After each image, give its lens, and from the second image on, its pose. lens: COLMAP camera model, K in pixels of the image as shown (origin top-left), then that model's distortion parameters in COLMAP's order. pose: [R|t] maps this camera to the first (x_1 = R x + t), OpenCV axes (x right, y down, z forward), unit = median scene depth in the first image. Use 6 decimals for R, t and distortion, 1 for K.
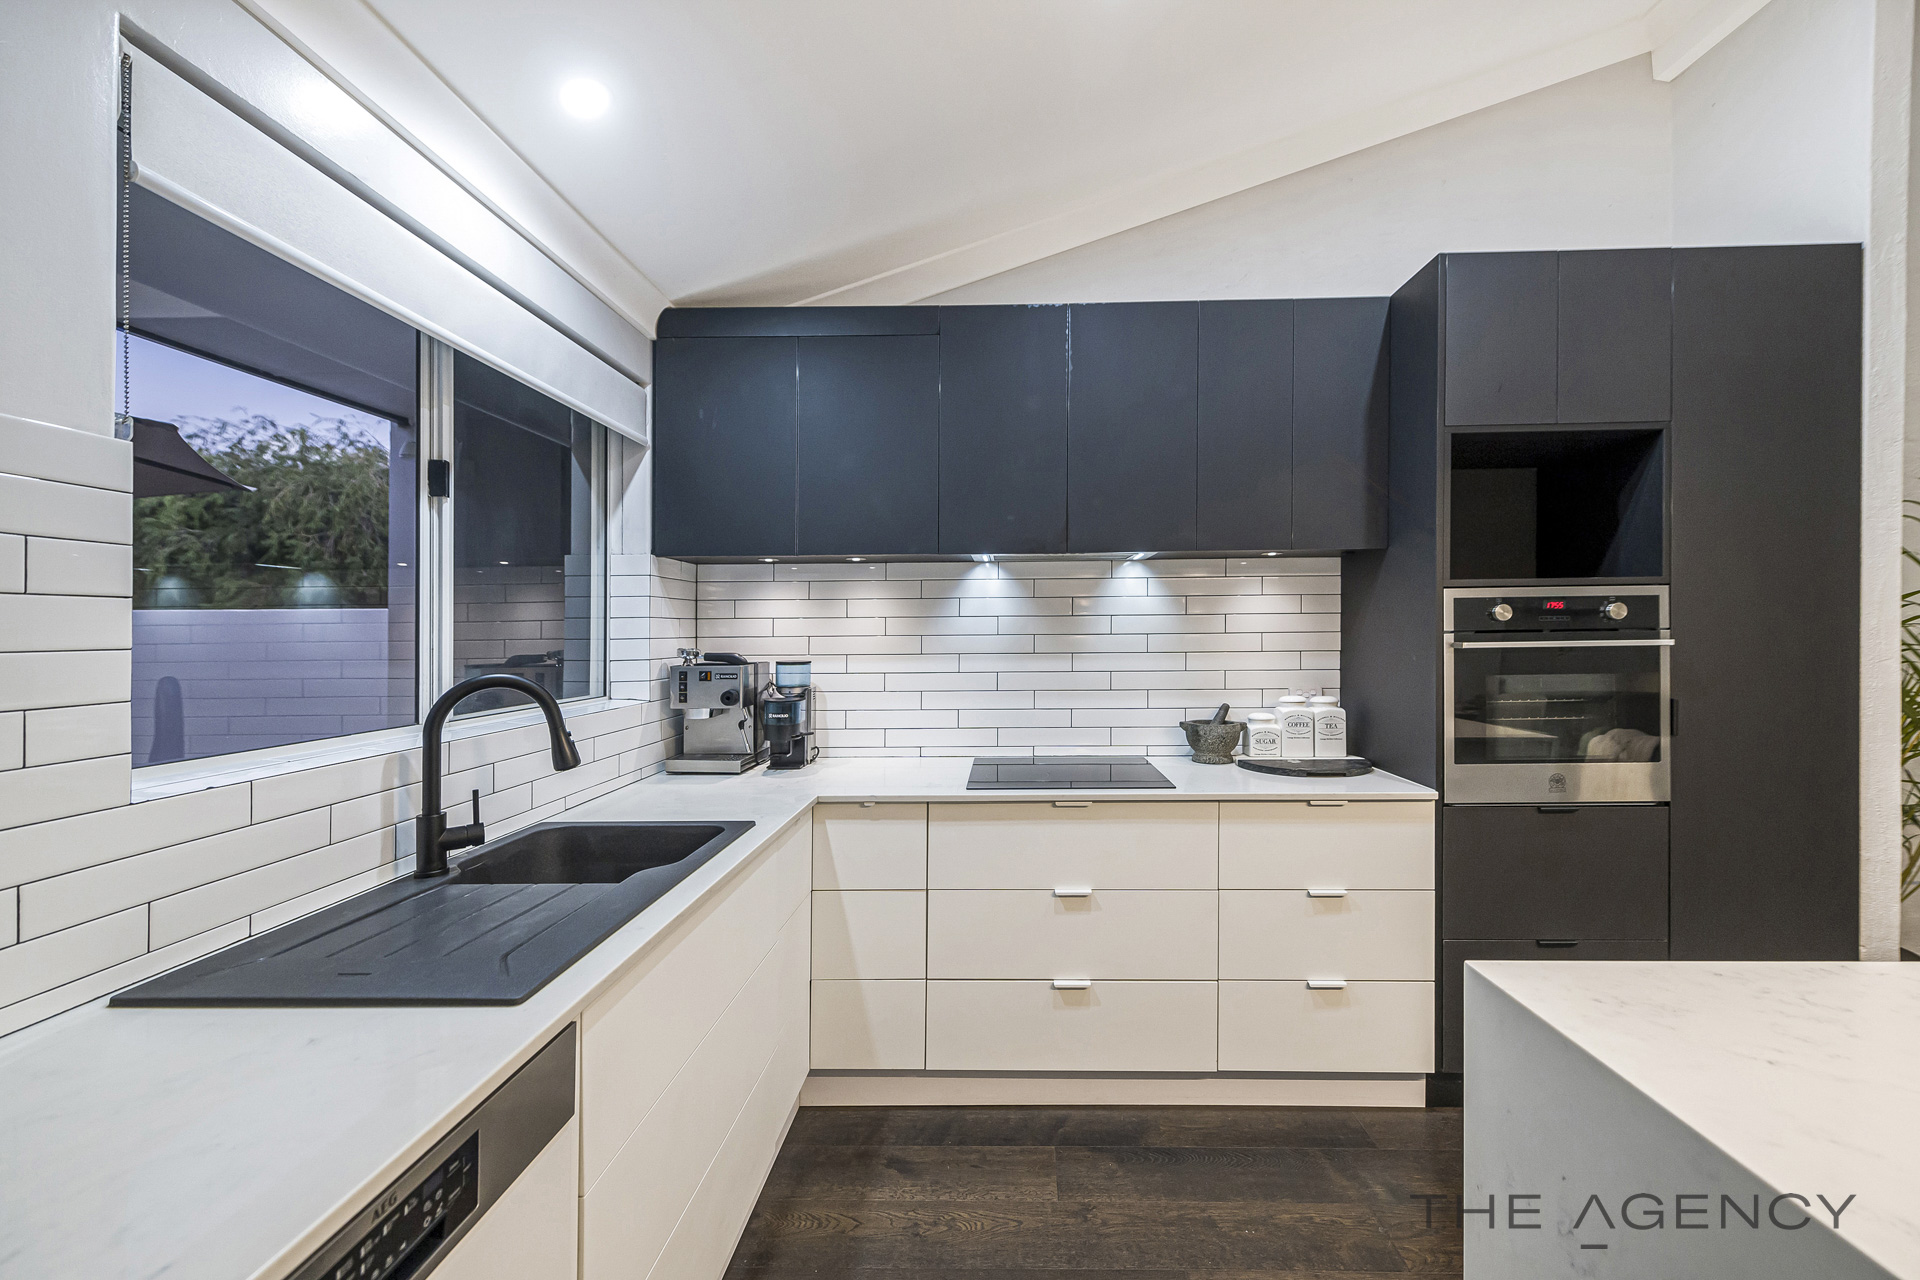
lens RADIAL K [[767.4, 0, 989.4], [0, 767.4, 631.2], [0, 0, 1]] dist [0.007409, -0.001658]
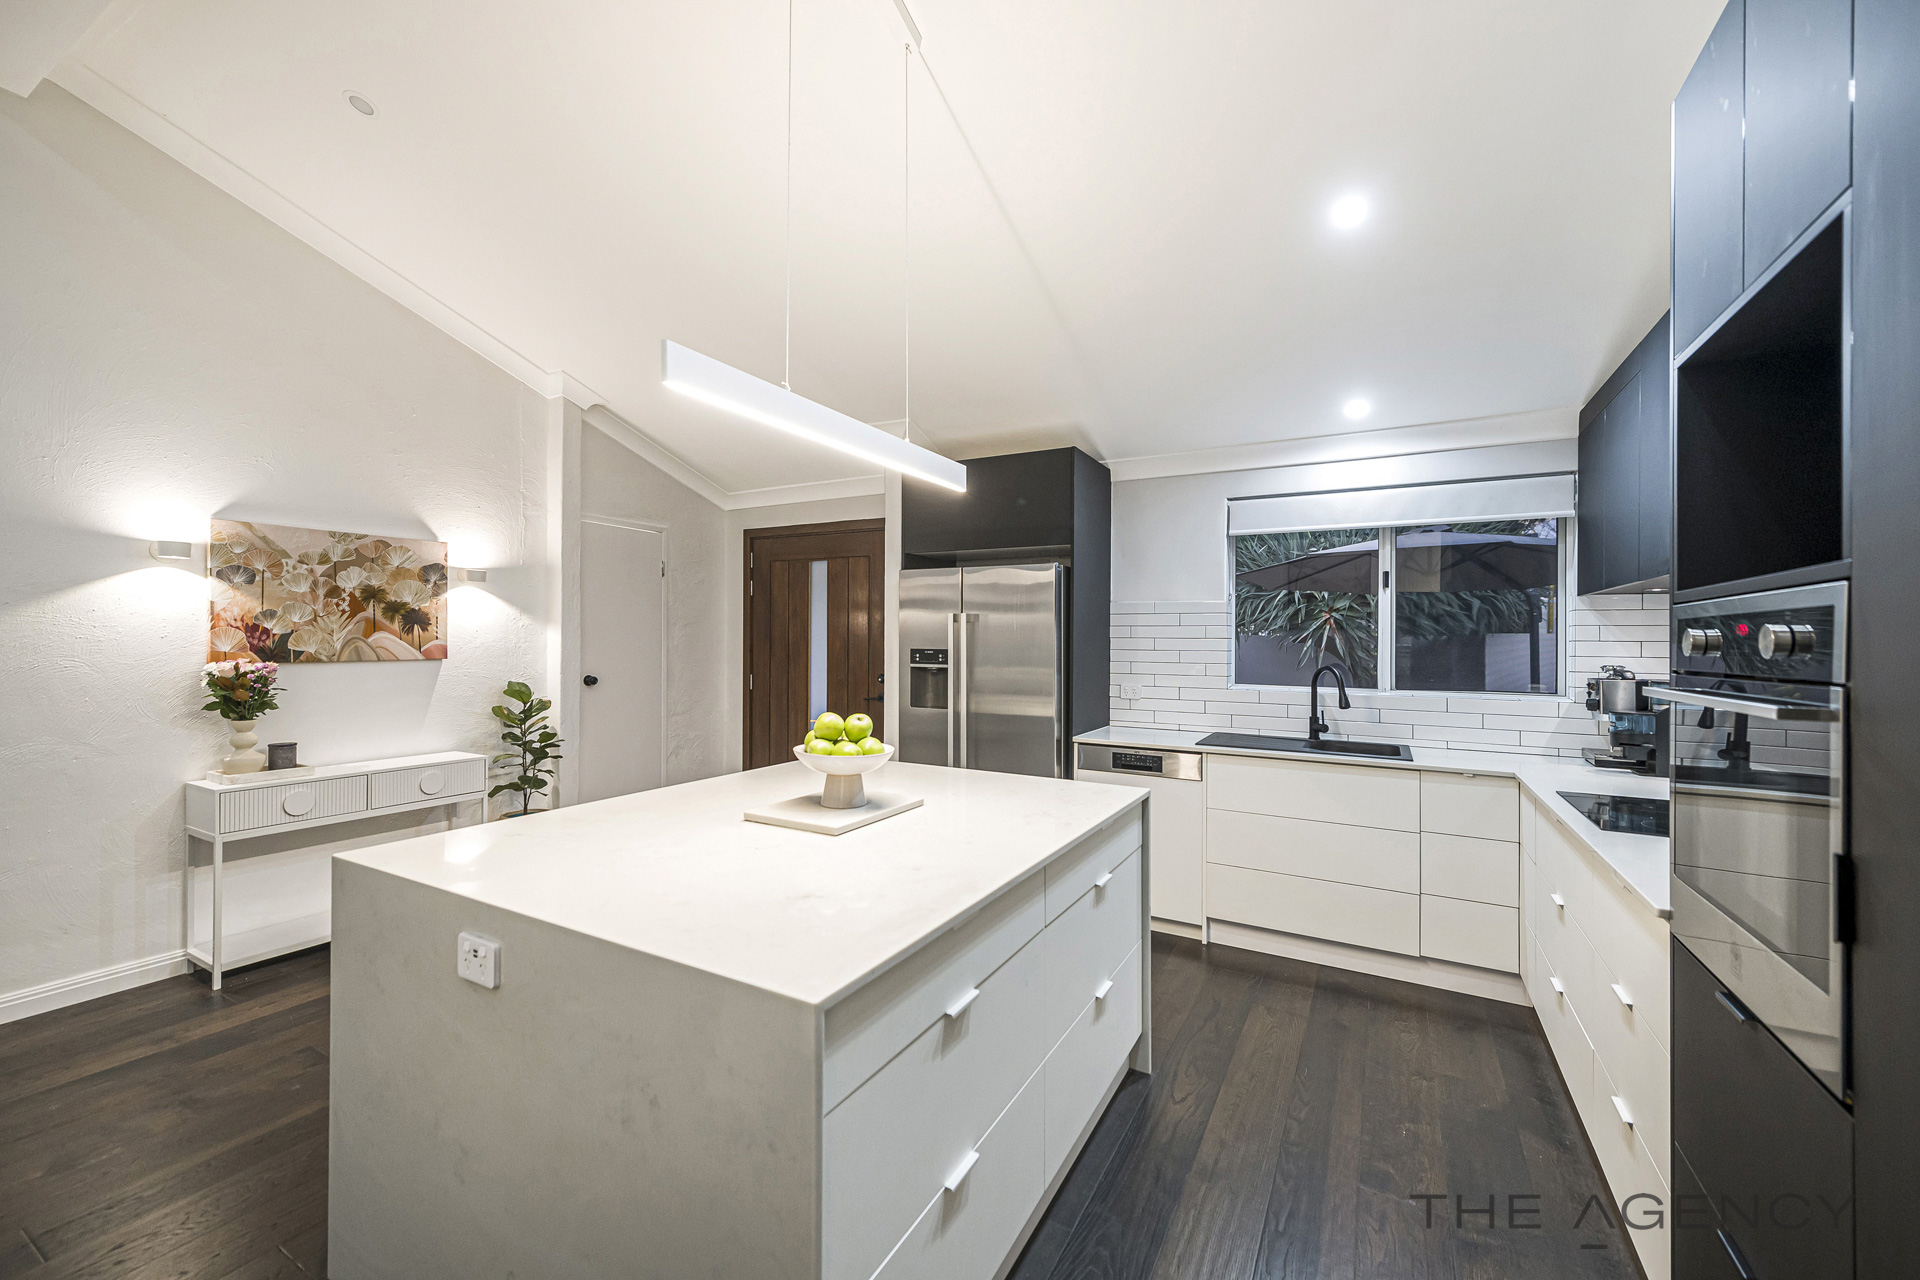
lens RADIAL K [[767.4, 0, 913.7], [0, 767.4, 636.5], [0, 0, 1]] dist [0.007409, -0.001658]
pose [[-0.513334, 0.000111, -0.858189, 1.296075], [-0.005062, 0.999982, 0.003158, -0.023999], [0.858174, 0.005966, -0.513325, 0.672900]]
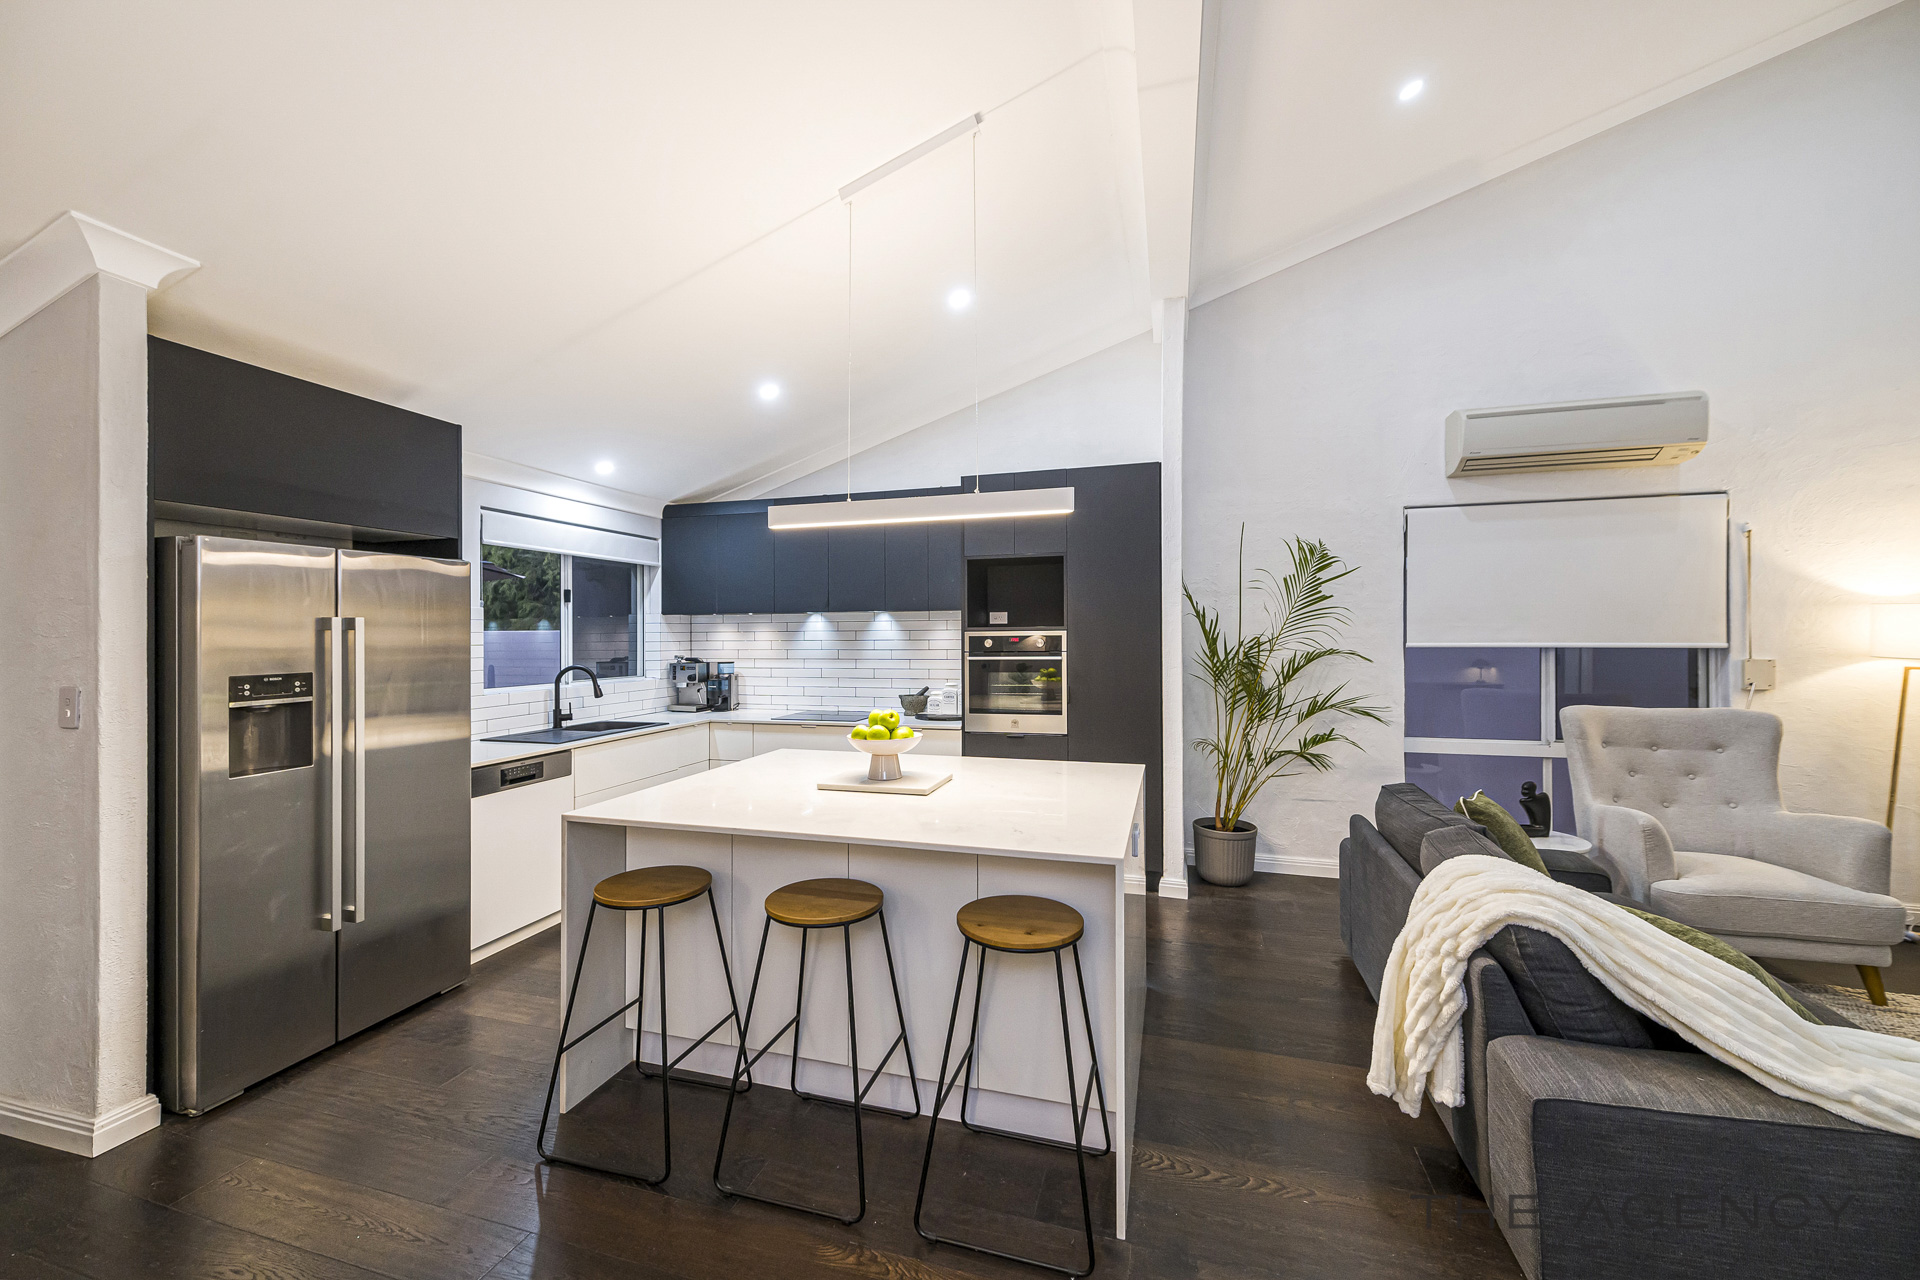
lens RADIAL K [[767.4, 0, 959.2], [0, 767.4, 636.3], [0, 0, 1]] dist [0.007409, -0.001658]
pose [[0.962724, 0.002946, -0.270468, 0.988399], [-0.000856, 0.999969, 0.007842, -0.050891], [0.270483, -0.007318, 0.962697, -0.915185]]
